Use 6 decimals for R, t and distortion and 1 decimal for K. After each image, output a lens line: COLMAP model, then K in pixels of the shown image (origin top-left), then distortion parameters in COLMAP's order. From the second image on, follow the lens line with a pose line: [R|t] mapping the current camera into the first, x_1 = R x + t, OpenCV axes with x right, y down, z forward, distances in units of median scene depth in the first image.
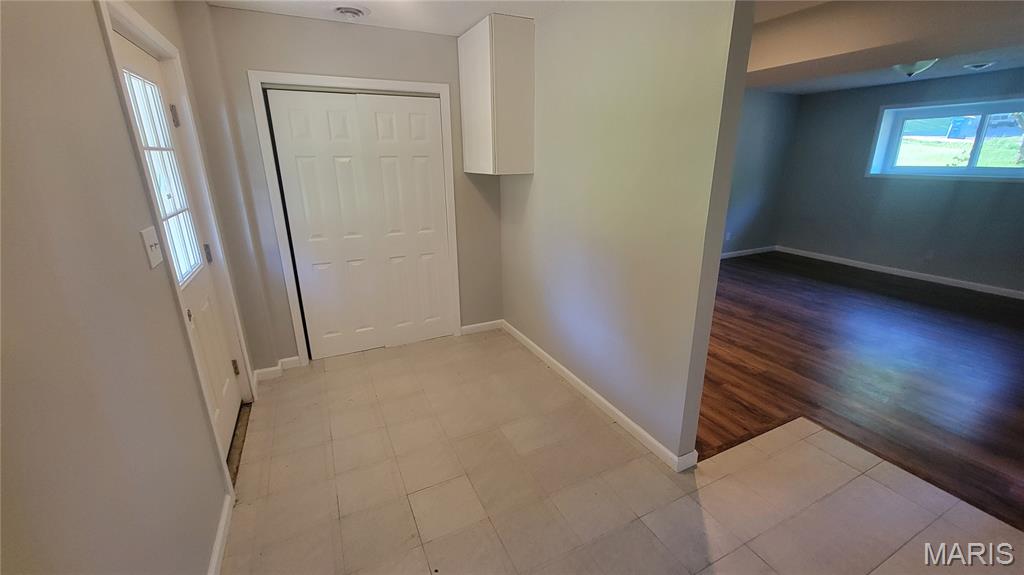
lens RADIAL K [[416.8, 0, 512.0], [0, 416.8, 287.5], [0, 0, 1]] dist [-0.001665, -0.000335]
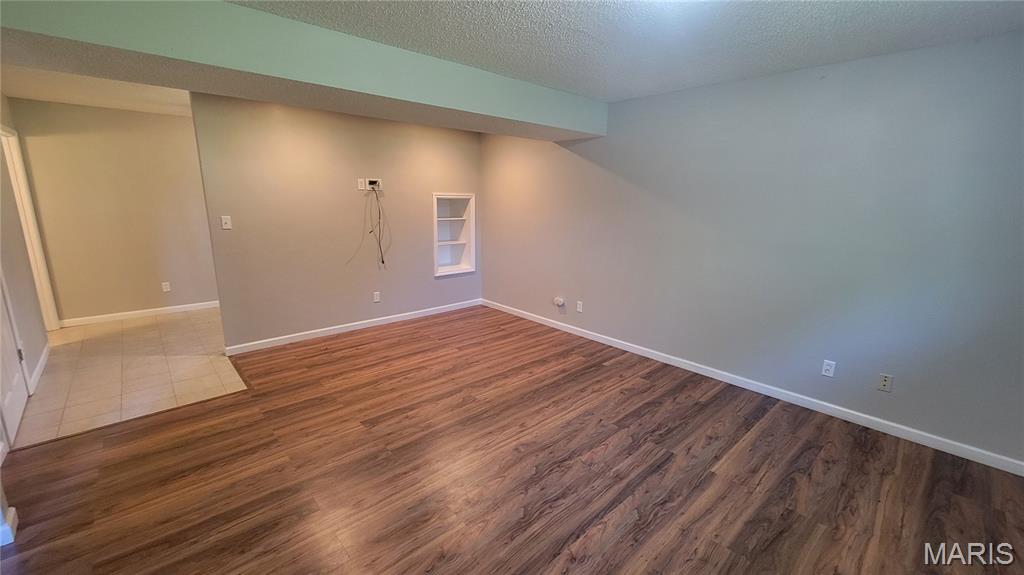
lens RADIAL K [[418.4, 0, 516.5], [0, 418.4, 287.9], [0, 0, 1]] dist [0.001229, 0.000088]
pose [[0.282612, 0.215487, -0.934717, 1.277652], [-0.305252, 0.943988, 0.125331, -0.241712], [0.909369, 0.249905, 0.332561, 0.776836]]
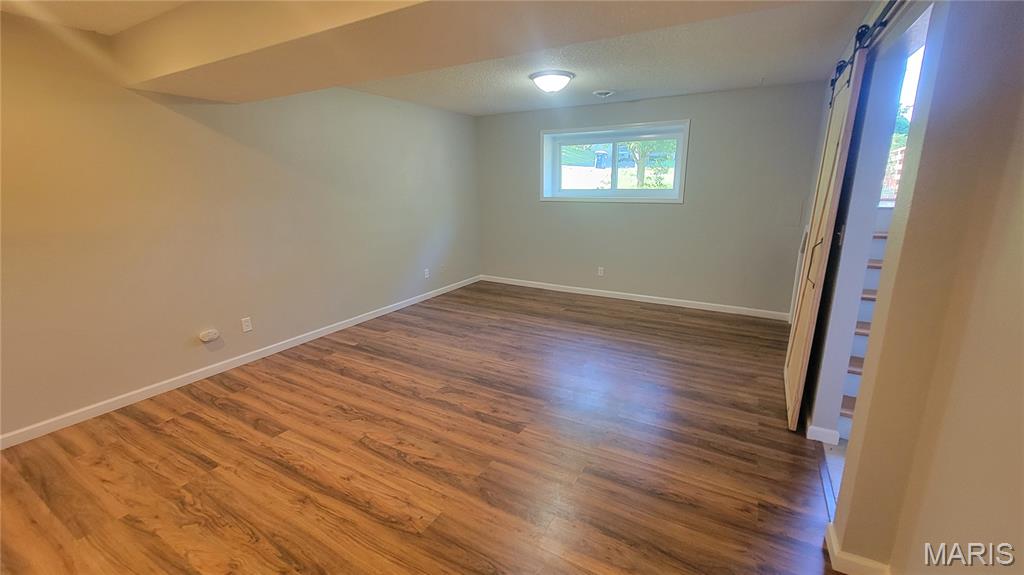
lens RADIAL K [[418.4, 0, 516.5], [0, 418.4, 287.9], [0, 0, 1]] dist [0.001229, 0.000088]
pose [[0.827497, -0.137597, 0.544348, 0.310316], [0.171491, 0.985116, -0.011682, -0.078998], [-0.534639, 0.103018, 0.838778, 0.288916]]
